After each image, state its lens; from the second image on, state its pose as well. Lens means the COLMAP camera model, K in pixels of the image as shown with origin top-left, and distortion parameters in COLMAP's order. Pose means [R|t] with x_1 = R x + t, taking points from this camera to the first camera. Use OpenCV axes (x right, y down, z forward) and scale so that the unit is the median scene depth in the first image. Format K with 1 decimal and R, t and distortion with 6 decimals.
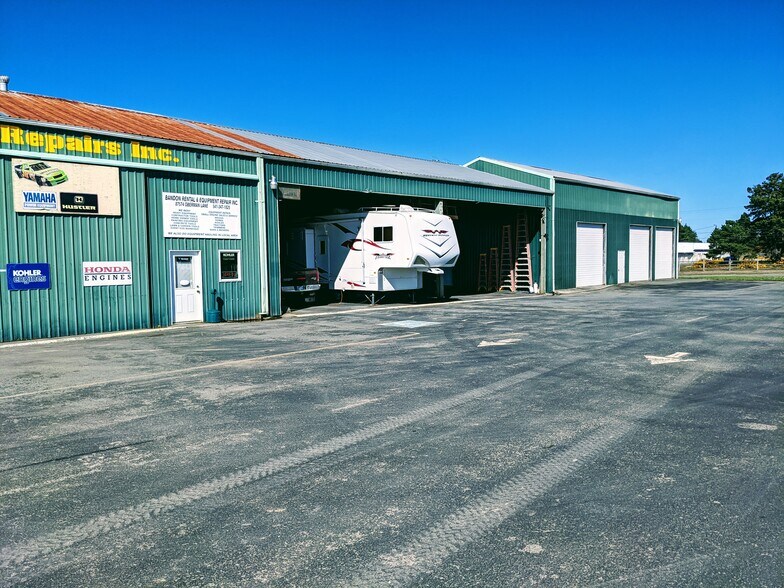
lens RADIAL K [[621.0, 0, 389.4], [0, 621.0, 301.0], [0, 0, 1]] dist [0.070827, -0.095370]
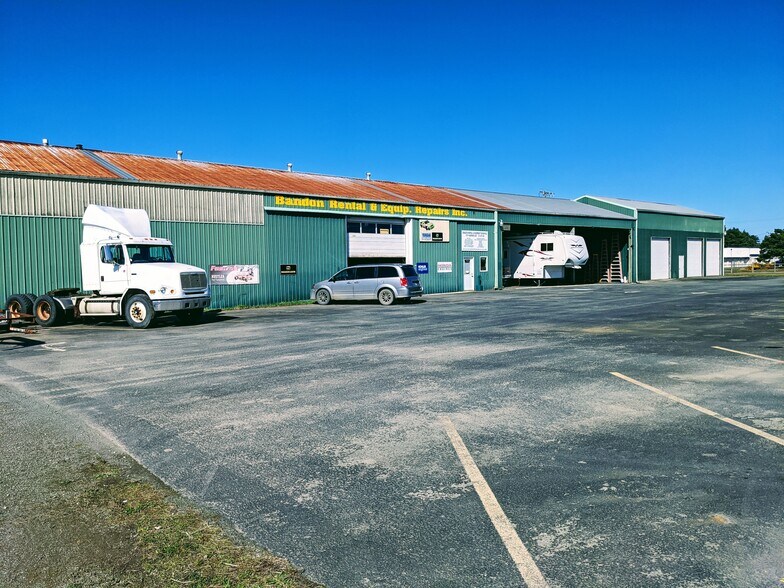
lens RADIAL K [[622.2, 0, 392.0], [0, 622.2, 294.0], [0, 0, 1]] dist [0.073567, -0.105547]
pose [[0.997035, -0.001097, -0.076941, -0.311300], [-0.000577, 0.999764, -0.021732, 0.068271], [0.076947, 0.021712, 0.996799, -0.838997]]
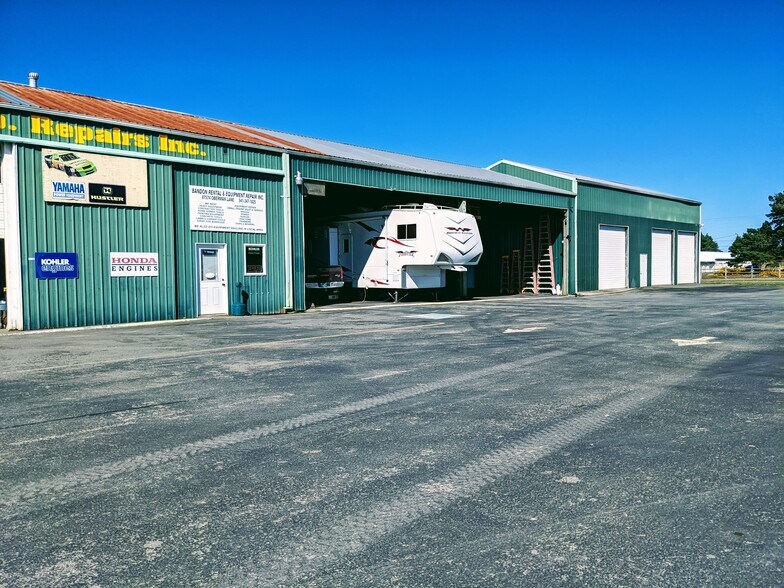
lens RADIAL K [[620.4, 0, 405.9], [0, 620.4, 297.8], [0, 0, 1]] dist [0.070361, -0.094029]
pose [[0.999969, 0.004233, -0.006708, -0.004189], [-0.004370, 0.999779, -0.020552, 0.019025], [0.006619, 0.020581, 0.999766, -0.001200]]
